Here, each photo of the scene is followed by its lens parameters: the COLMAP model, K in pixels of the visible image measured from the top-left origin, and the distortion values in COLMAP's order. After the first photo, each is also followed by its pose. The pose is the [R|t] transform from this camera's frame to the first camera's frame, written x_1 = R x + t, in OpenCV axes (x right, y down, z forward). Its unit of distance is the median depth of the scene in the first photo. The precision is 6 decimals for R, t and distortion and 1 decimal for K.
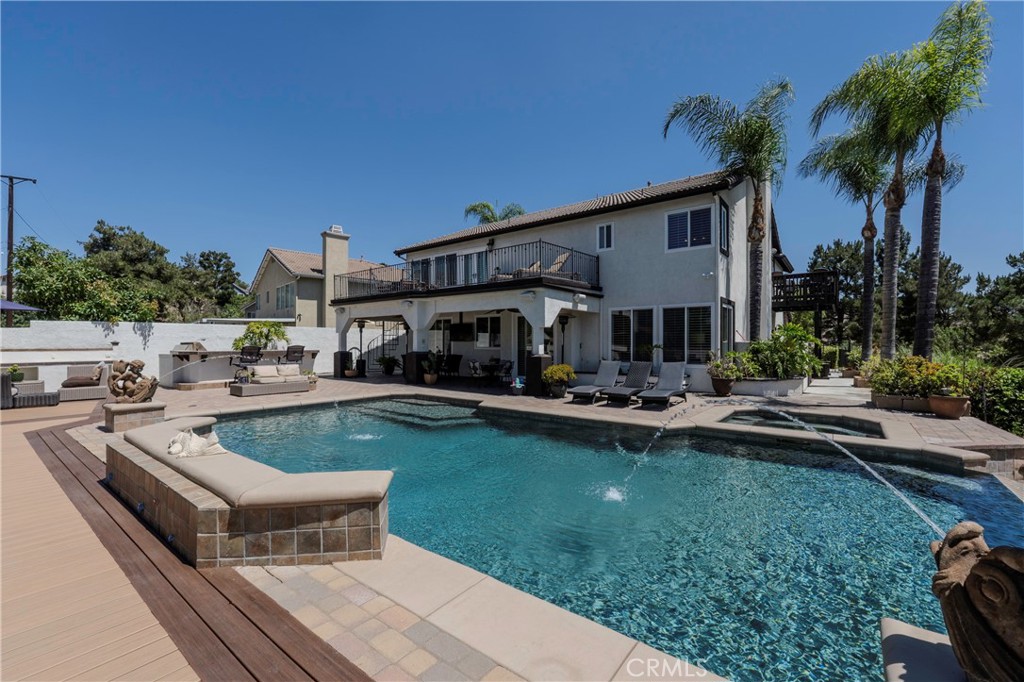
lens RADIAL K [[428.3, 0, 510.7], [0, 428.3, 341.8], [0, 0, 1]] dist [-0.000600, 0.000008]
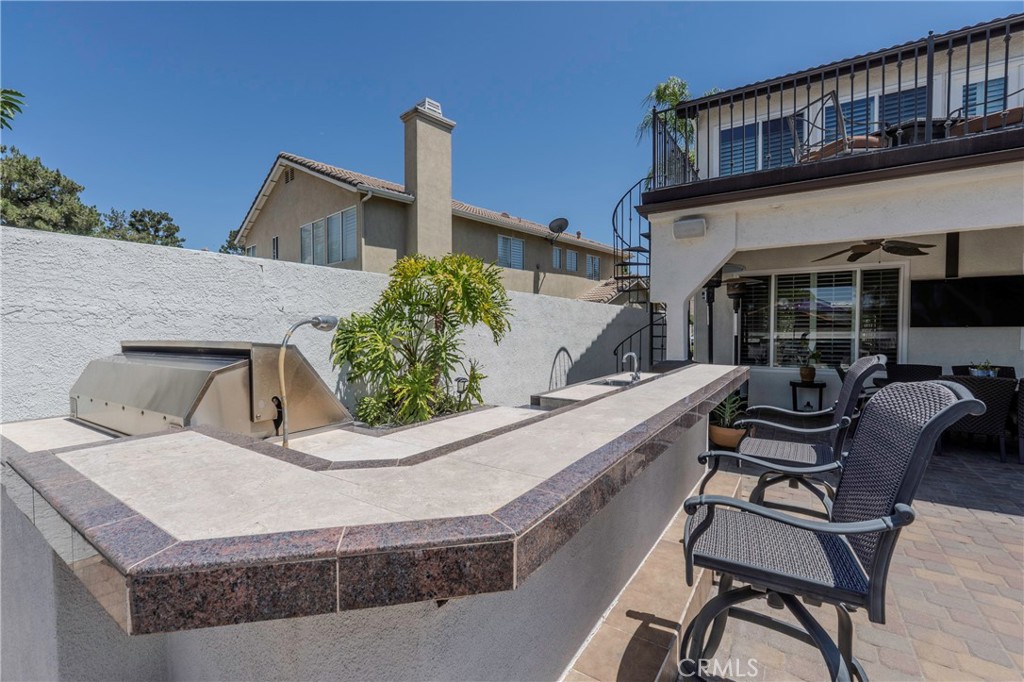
lens RADIAL K [[444.2, 0, 514.2], [0, 444.2, 344.4], [0, 0, 1]] dist [-0.000494, 0.000112]
pose [[0.996247, -0.006526, 0.086305, -0.355290], [0.003399, 0.999334, 0.036328, 0.000124], [-0.086485, -0.035898, 0.995606, 0.453038]]
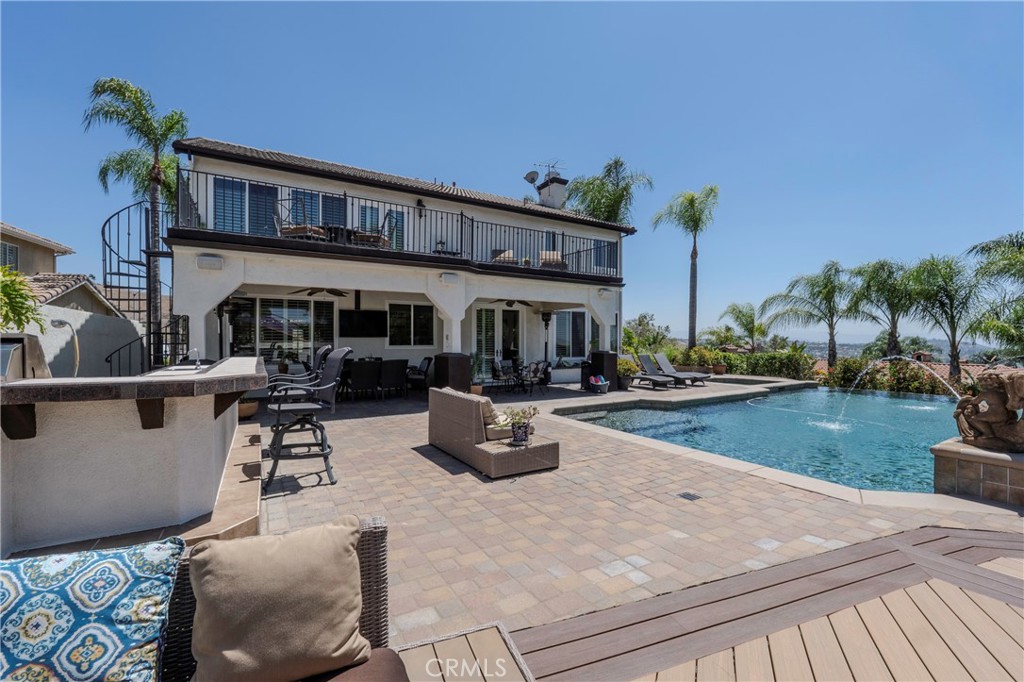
lens RADIAL K [[428.3, 0, 510.7], [0, 428.3, 341.8], [0, 0, 1]] dist [-0.000600, 0.000008]
pose [[0.368063, 0.000370, 0.929801, -0.436443], [-0.006669, 0.999975, 0.002242, 0.002853], [-0.929777, -0.007025, 0.368056, 0.375773]]
